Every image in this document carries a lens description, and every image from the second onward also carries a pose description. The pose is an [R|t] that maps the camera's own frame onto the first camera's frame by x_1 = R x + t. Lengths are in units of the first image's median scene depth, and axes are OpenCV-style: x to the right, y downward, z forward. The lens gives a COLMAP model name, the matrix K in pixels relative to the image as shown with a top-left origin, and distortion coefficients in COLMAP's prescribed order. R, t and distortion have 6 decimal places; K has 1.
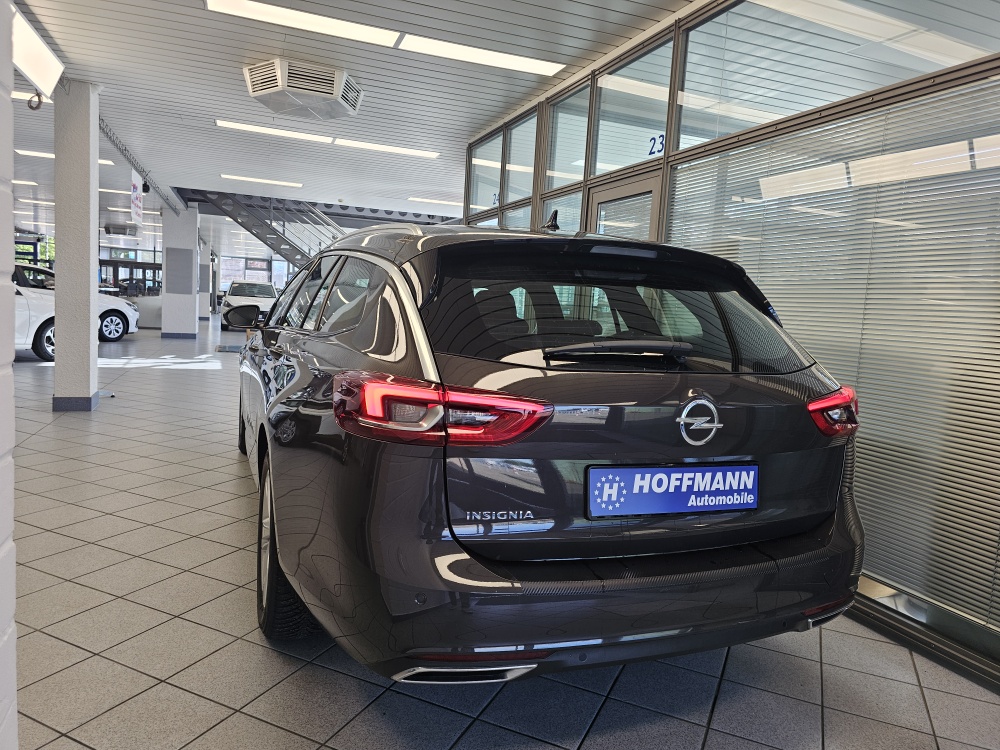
lens RADIAL K [[671.5, 0, 500.0], [0, 671.5, 375.0], [0, 0, 1]] dist [0.022876, -0.004210]
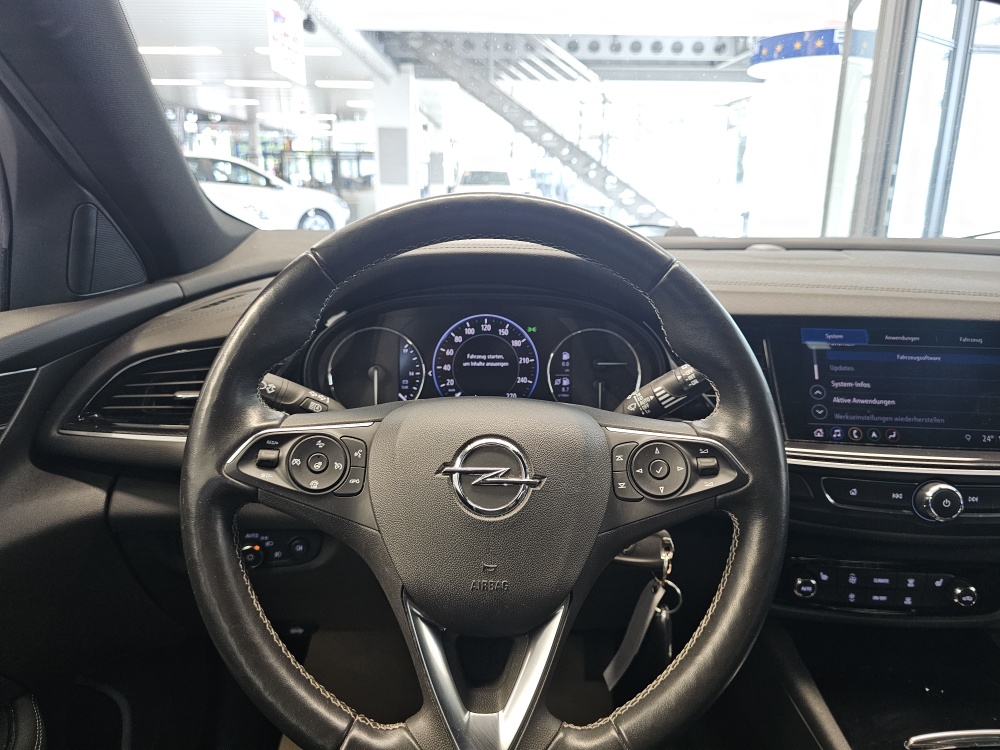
lens RADIAL K [[674.1, 0, 502.4], [0, 674.1, 368.9], [0, 0, 1]] dist [0.086070, -0.091206]
pose [[0.935637, 0.046514, -0.349886, -0.057505], [0.006252, 0.988939, 0.148188, -0.023846], [0.352908, -0.140838, 0.924997, 0.278444]]
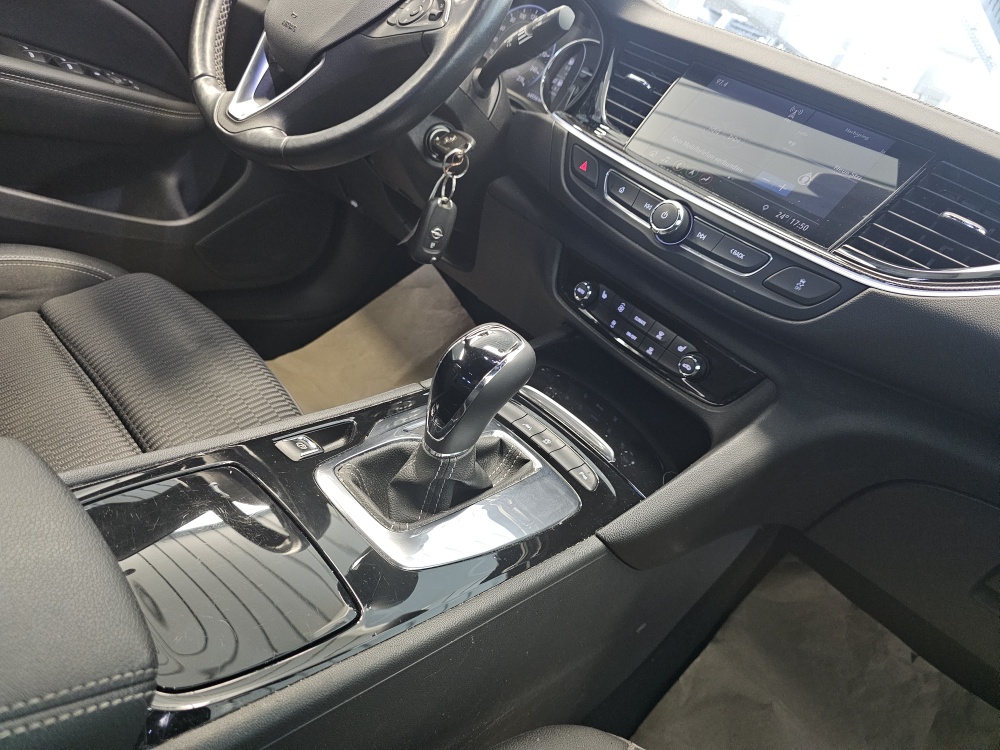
lens RADIAL K [[671.5, 0, 500.0], [0, 671.5, 375.0], [0, 0, 1]] dist [0.022876, -0.004210]
pose [[0.421578, 0.510413, -0.749500, -0.014870], [-0.405490, 0.845410, 0.347648, -0.011729], [0.811079, 0.157354, 0.563373, 0.294404]]
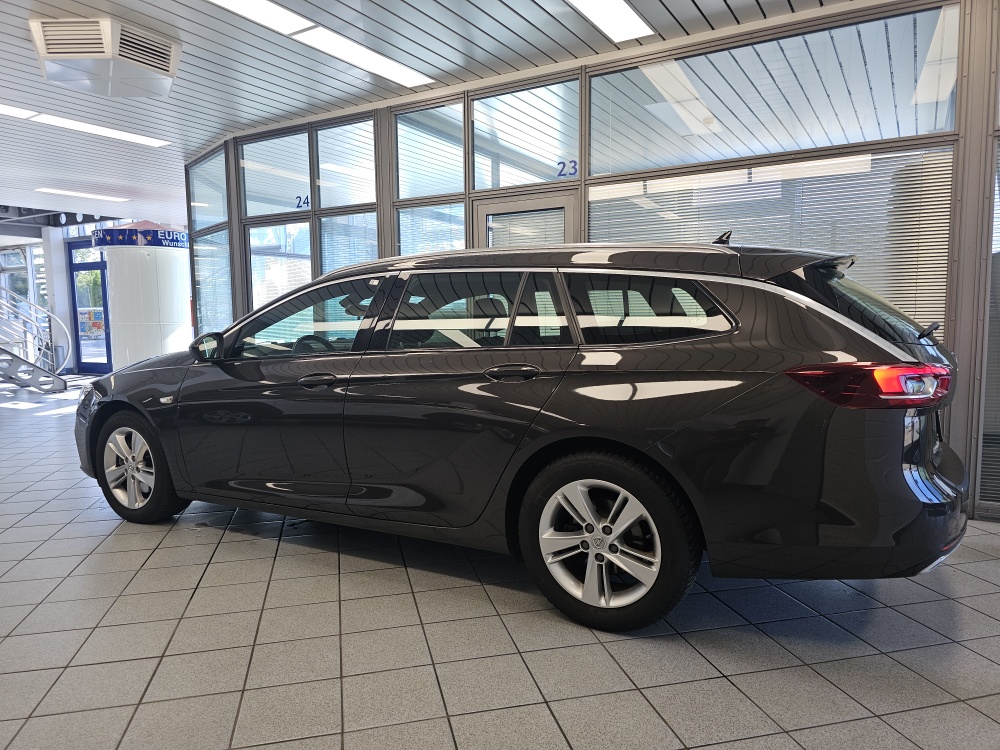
lens RADIAL K [[674.1, 0, 502.4], [0, 674.1, 368.9], [0, 0, 1]] dist [0.086070, -0.091206]
pose [[0.785981, -0.115724, 0.607324, -0.179570], [0.119434, 0.992243, 0.034501, -0.013439], [-0.606605, 0.045418, 0.793705, 0.039495]]
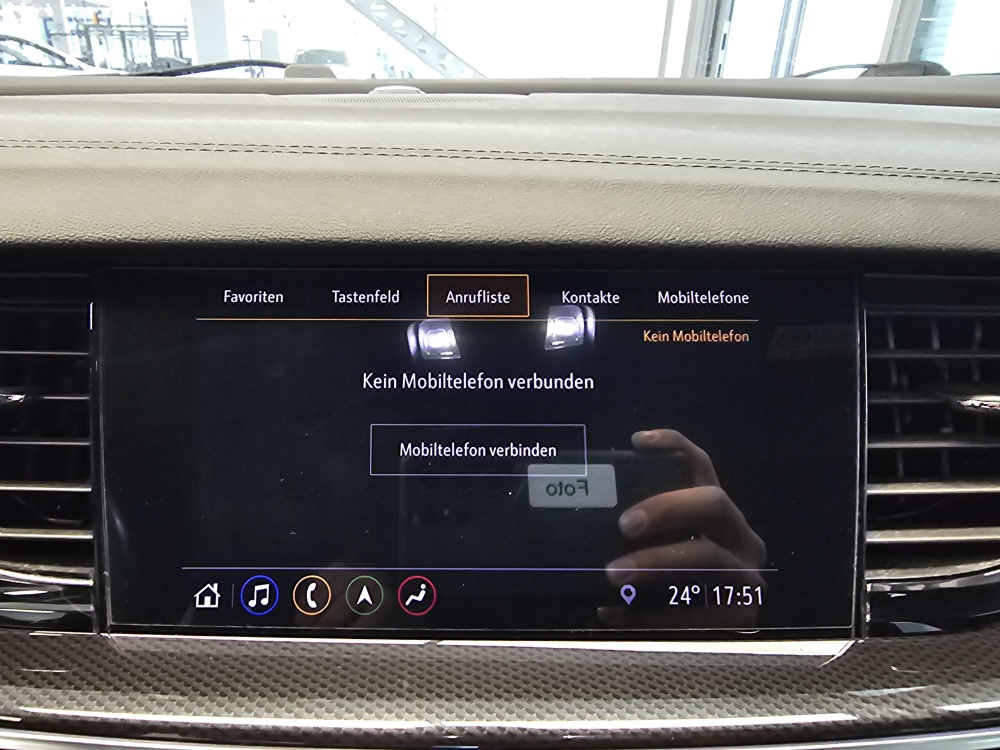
lens RADIAL K [[402.9, 0, 500.0], [0, 402.9, 375.0], [0, 0, 1]] dist [0.012508, 0.000028]
pose [[0.935478, 0.142312, -0.323463, -0.044859], [0.013473, 0.900299, 0.435064, -0.021481], [0.353129, -0.411350, 0.840292, 0.323653]]
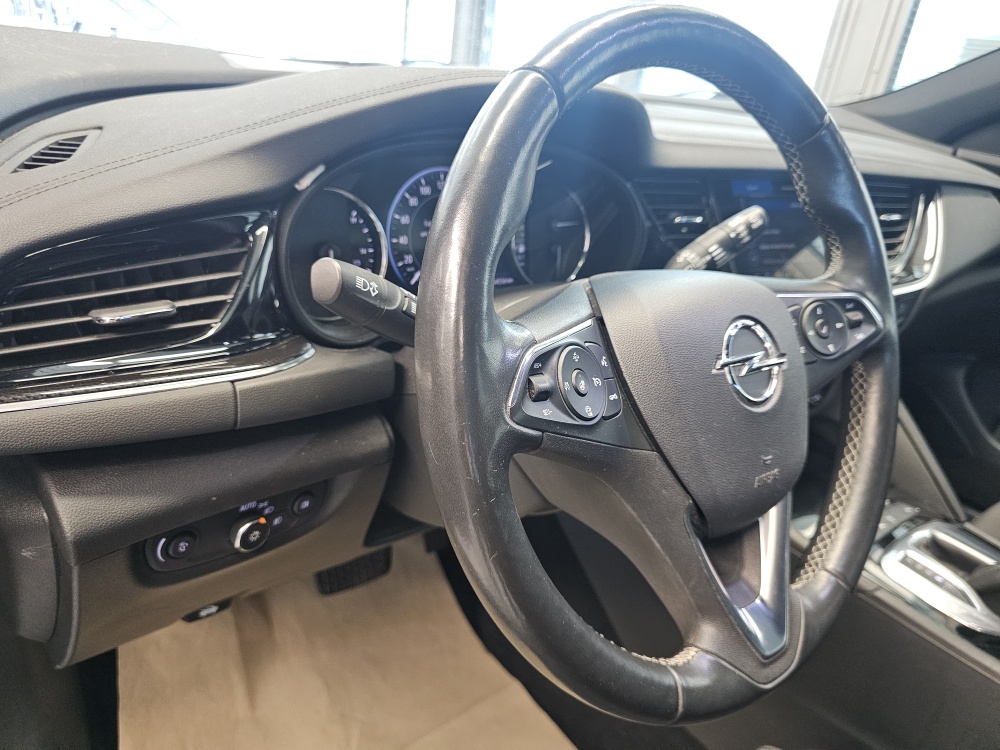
lens RADIAL K [[675.9, 0, 494.6], [0, 675.9, 372.8], [0, 0, 1]] dist [0.079862, -0.091584]
pose [[0.965964, -0.059246, 0.251799, -0.085157], [-0.032928, 0.937336, 0.346866, -0.023115], [-0.256571, -0.343352, 0.903483, 0.284120]]
